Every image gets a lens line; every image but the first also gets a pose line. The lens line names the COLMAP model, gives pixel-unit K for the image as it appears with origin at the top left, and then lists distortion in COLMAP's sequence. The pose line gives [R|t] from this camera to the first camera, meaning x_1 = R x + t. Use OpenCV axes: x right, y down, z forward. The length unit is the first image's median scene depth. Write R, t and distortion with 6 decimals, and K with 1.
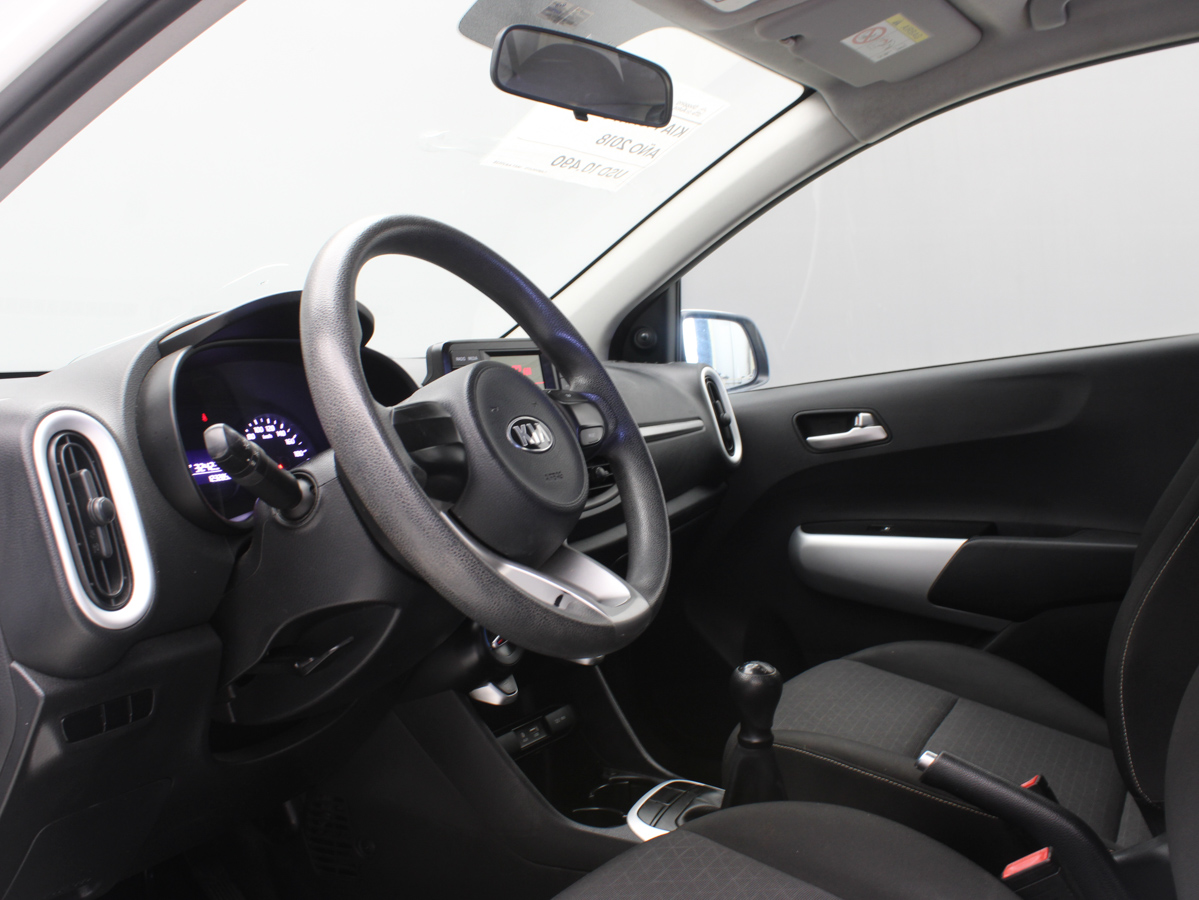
lens RADIAL K [[1222.3, 0, 599.5], [0, 1222.3, 450.0], [0, 0, 1]] dist [-0.123122, 0.032340]
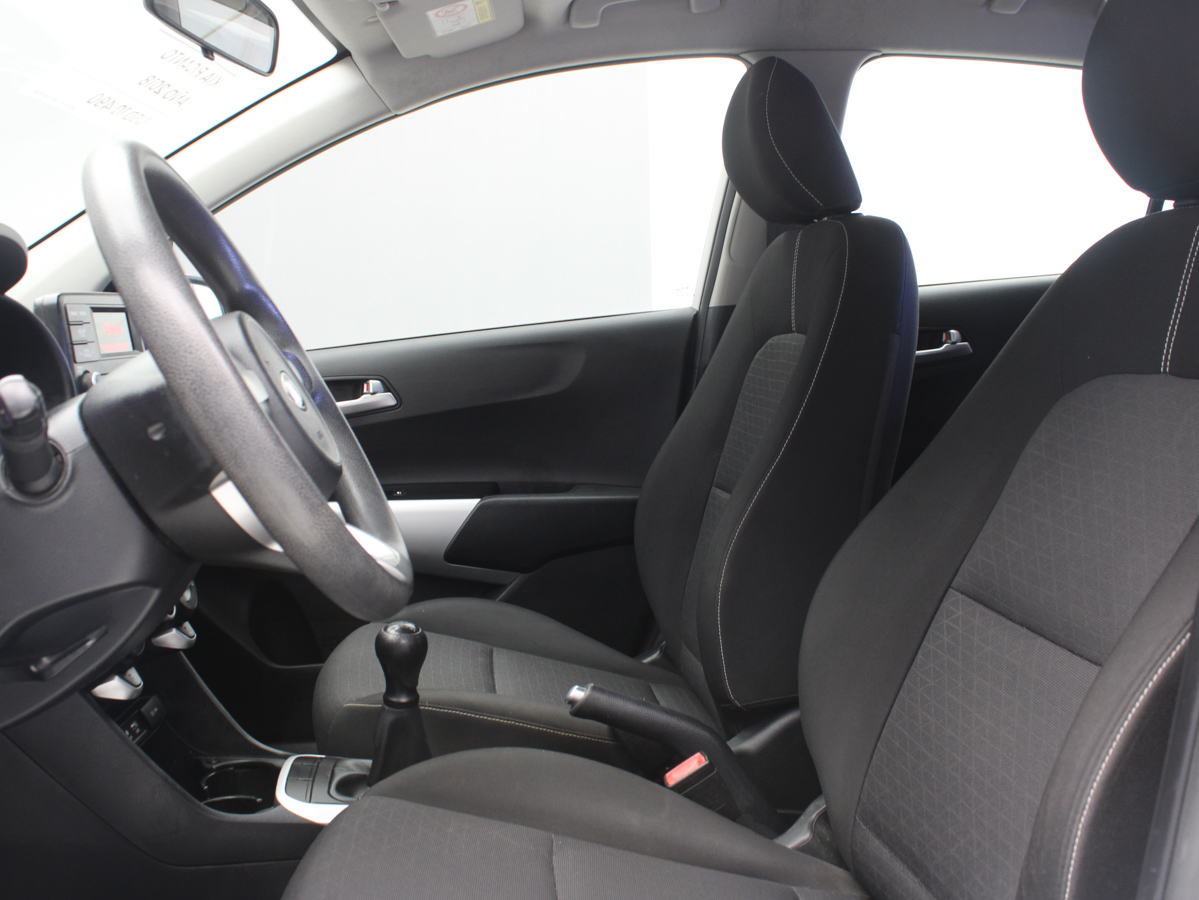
lens RADIAL K [[1233.9, 0, 599.5], [0, 1233.9, 450.0], [0, 0, 1]] dist [-0.122356, 0.031658]
pose [[0.827431, -0.029540, 0.560790, -0.291026], [0.020190, 0.999535, 0.022862, 0.011720], [-0.561204, -0.007595, 0.827643, 0.065961]]
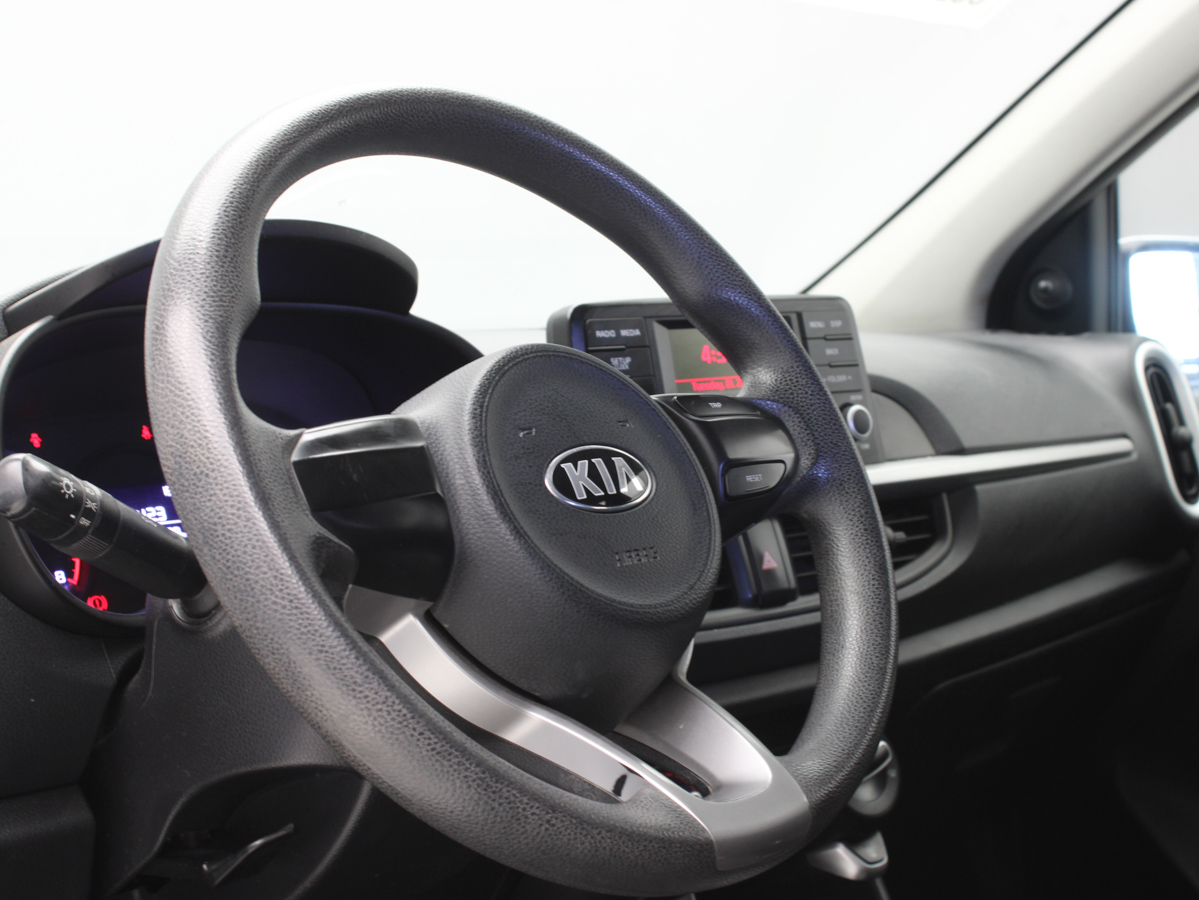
lens RADIAL K [[2001.1, 0, 599.5], [0, 2001.1, 450.0], [0, 0, 1]] dist [-0.018490, -0.069437]
pose [[0.960924, 0.017074, -0.276285, 0.144060], [-0.018913, 0.999813, -0.003990, -0.016242], [0.276165, 0.009060, 0.961067, 0.097408]]
